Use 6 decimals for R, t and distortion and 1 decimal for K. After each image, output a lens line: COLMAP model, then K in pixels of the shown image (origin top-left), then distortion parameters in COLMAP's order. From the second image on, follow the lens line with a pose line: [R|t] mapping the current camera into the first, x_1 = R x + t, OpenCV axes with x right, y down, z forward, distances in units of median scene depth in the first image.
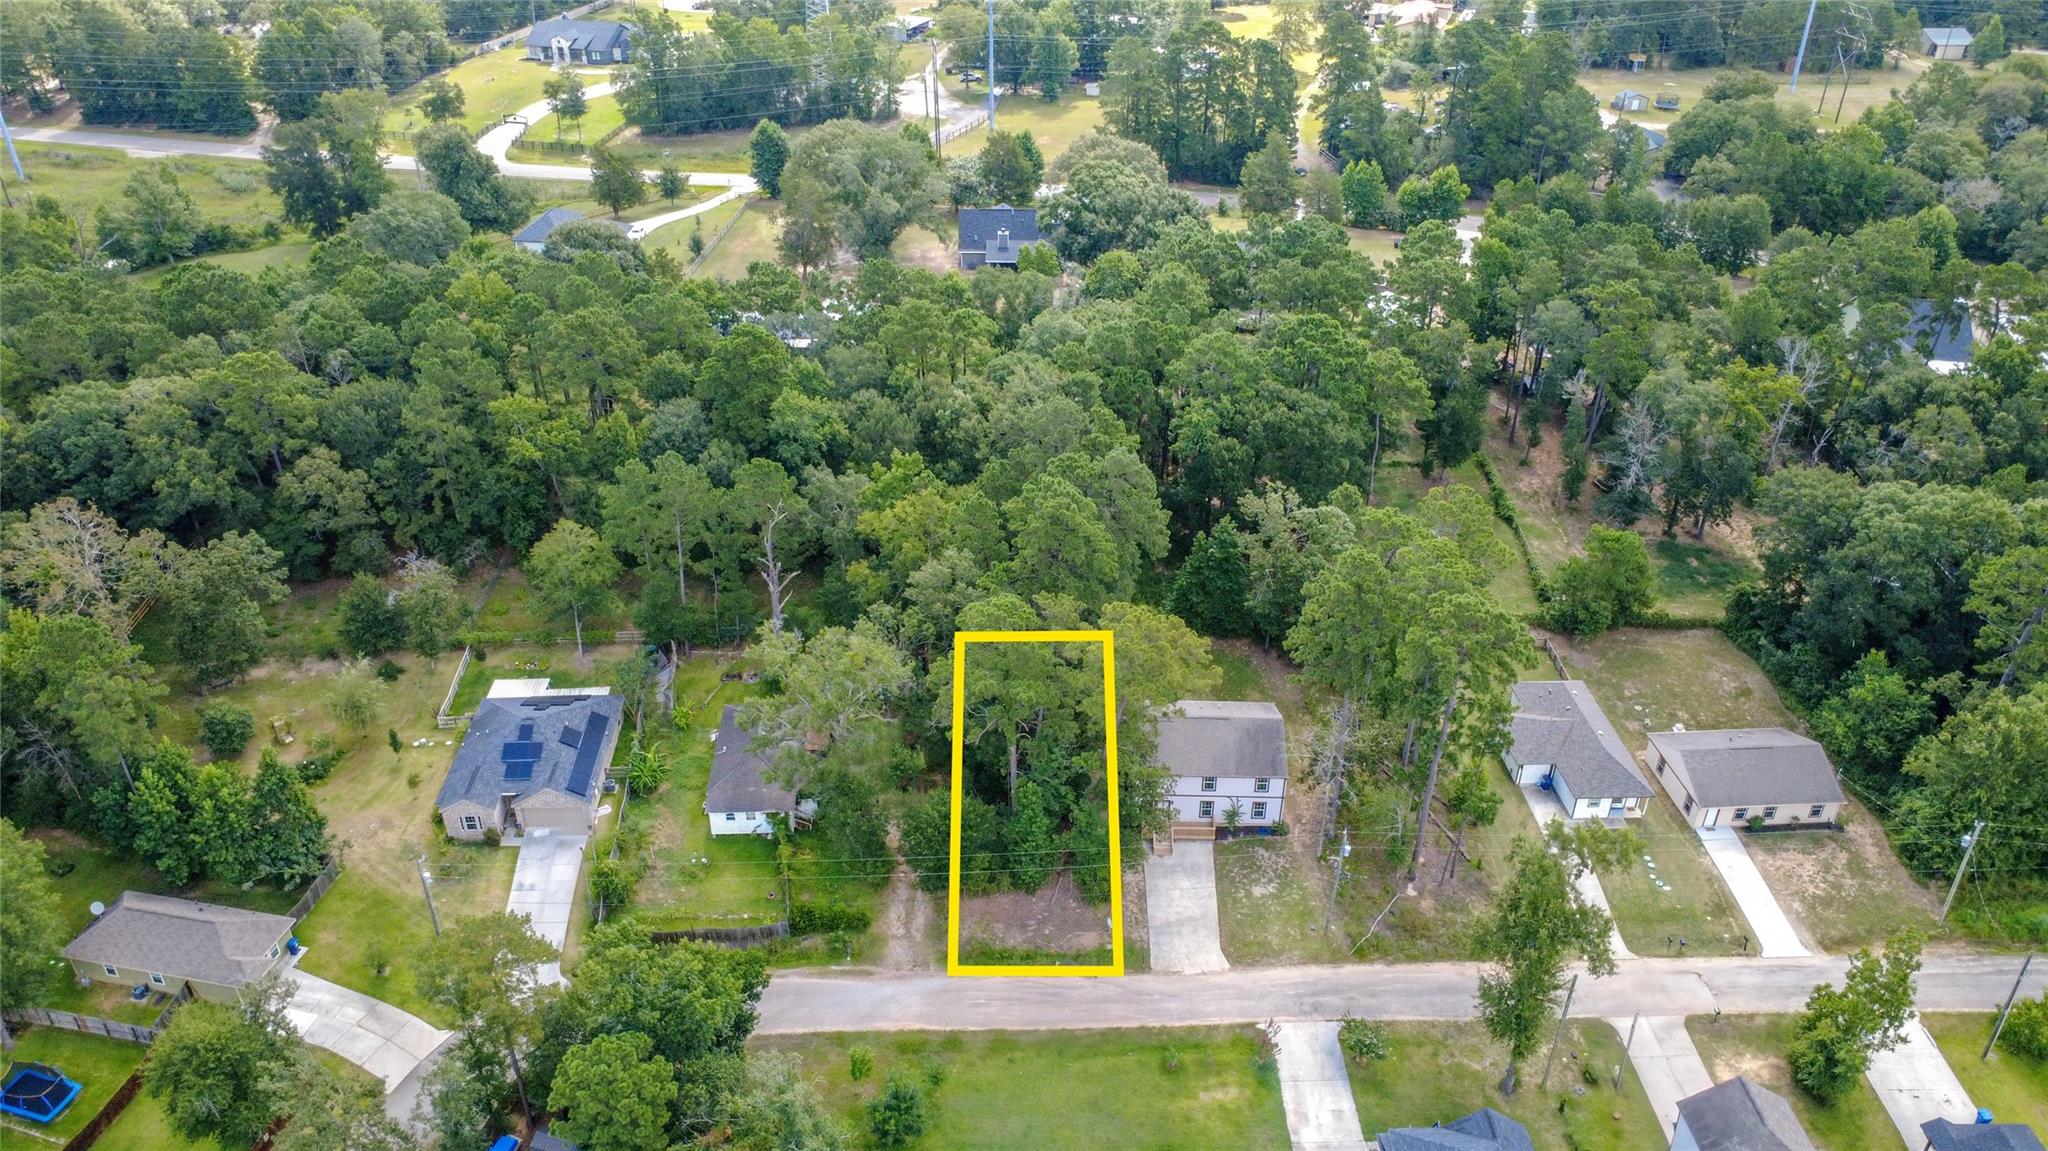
lens RADIAL K [[1490.2, 0, 1025.6], [0, 1490.2, 577.8], [0, 0, 1]] dist [0.001312, -0.000110]
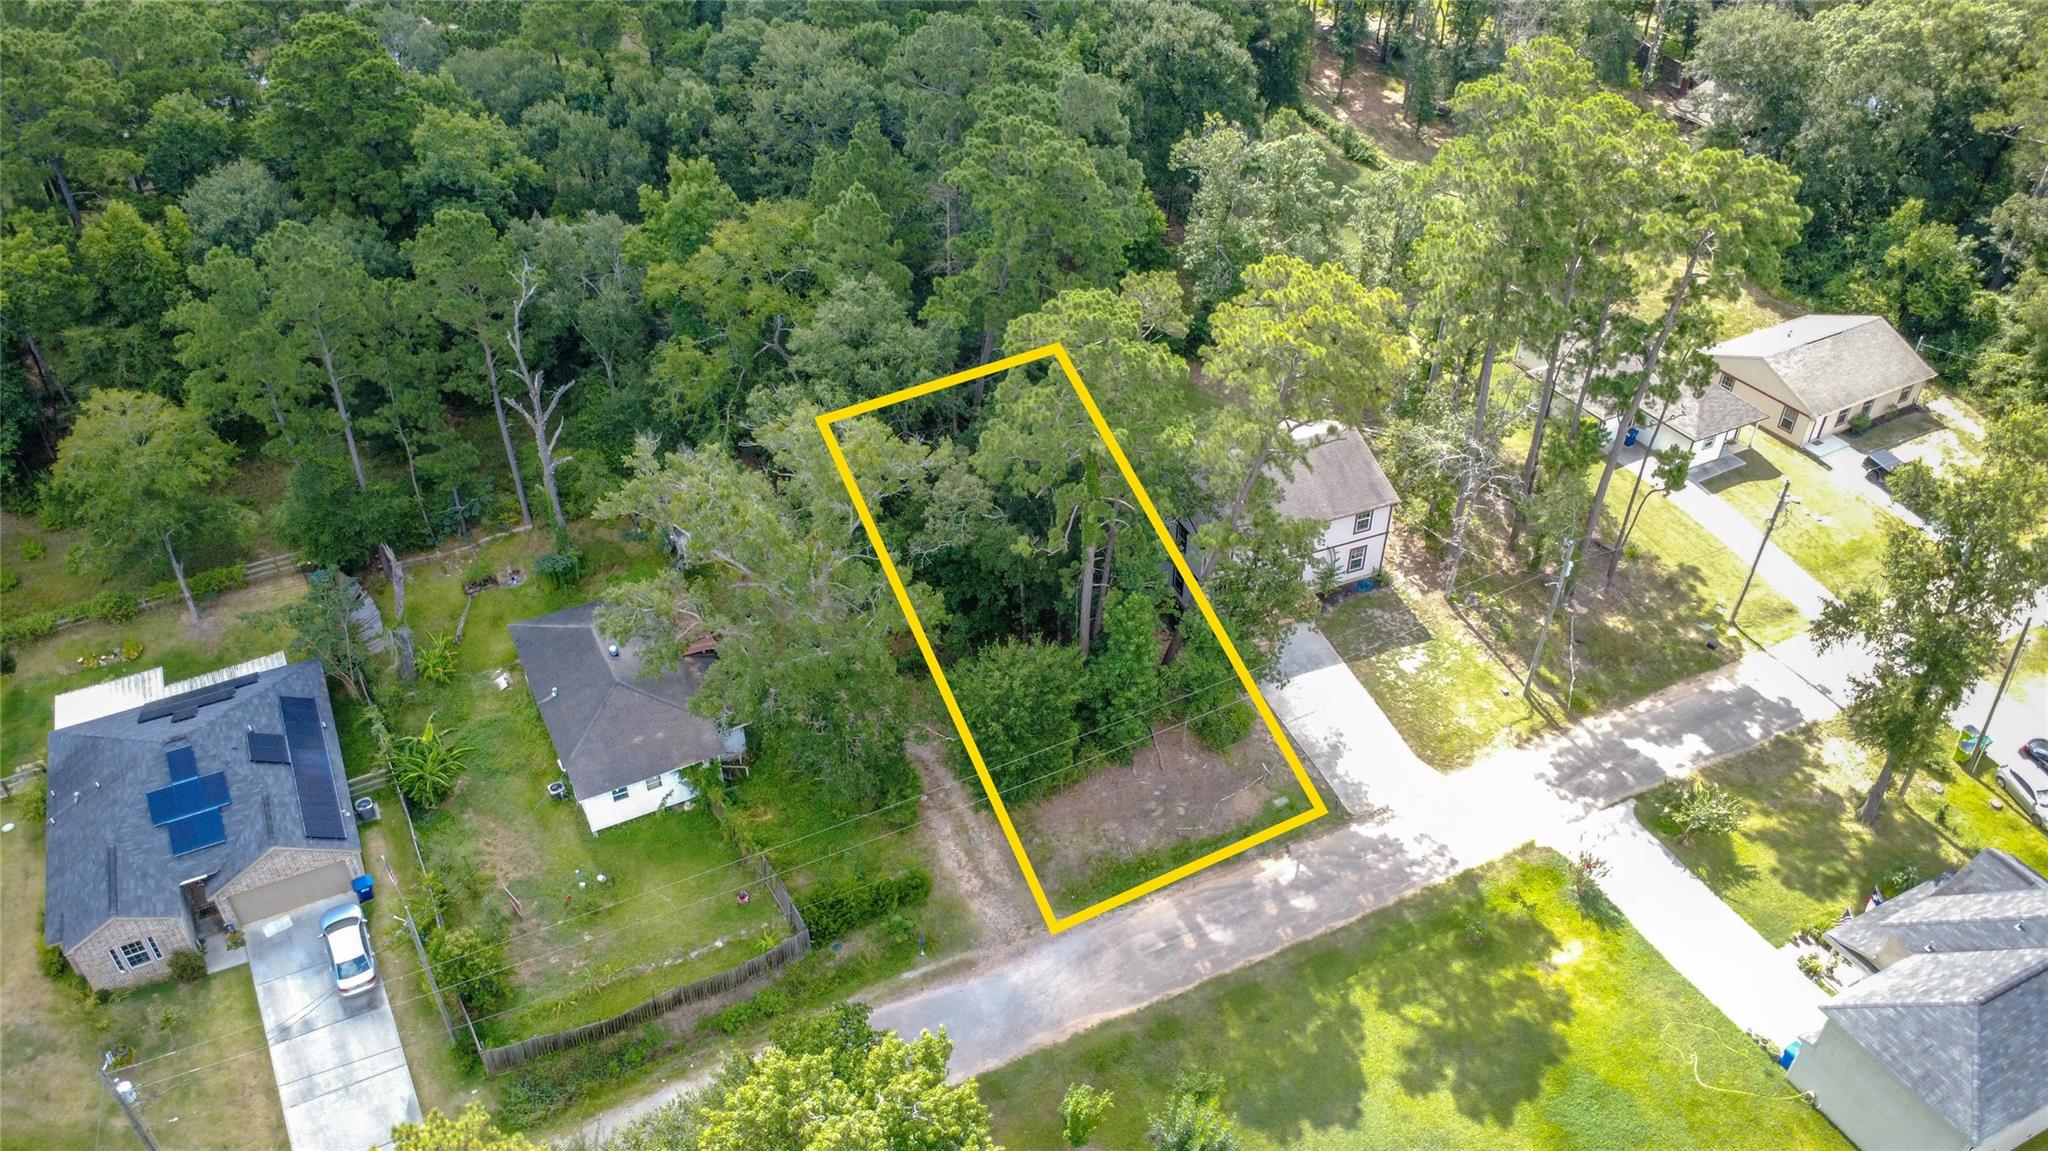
lens RADIAL K [[1490.2, 0, 1025.6], [0, 1490.2, 577.8], [0, 0, 1]] dist [0.001312, -0.000110]
pose [[0.909017, -0.256270, 0.328654, -0.214100], [0.219624, 0.964774, 0.144836, 0.026547], [-0.354193, -0.059478, 0.933279, 0.381544]]
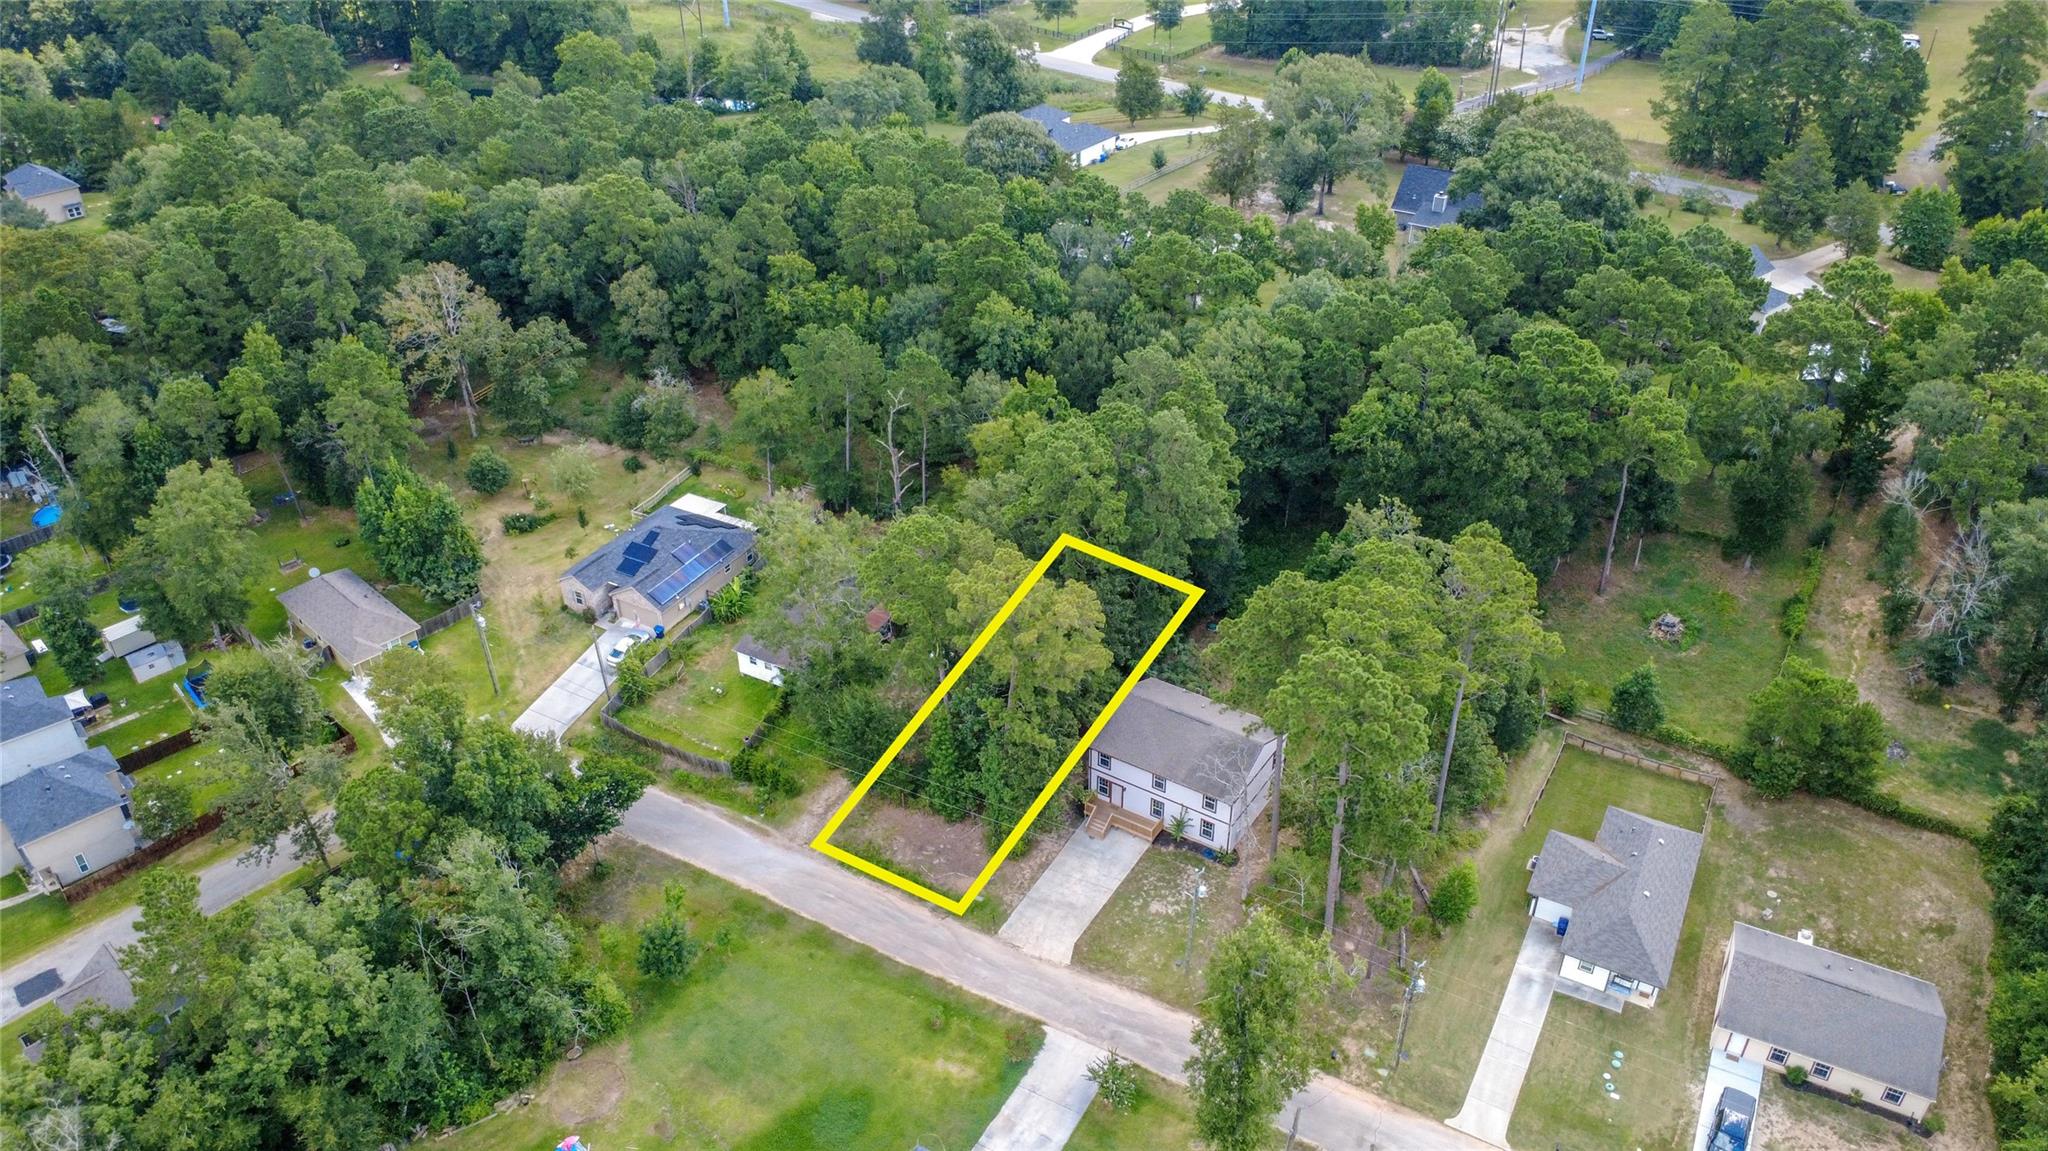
lens RADIAL K [[1485.6, 0, 1024.7], [0, 1485.6, 581.1], [0, 0, 1]] dist [0.000614, 0.002890]
pose [[0.851249, 0.278135, -0.444990, 0.411470], [-0.259644, 0.960149, 0.103439, -0.054388], [0.456027, 0.027487, 0.889542, 0.127470]]
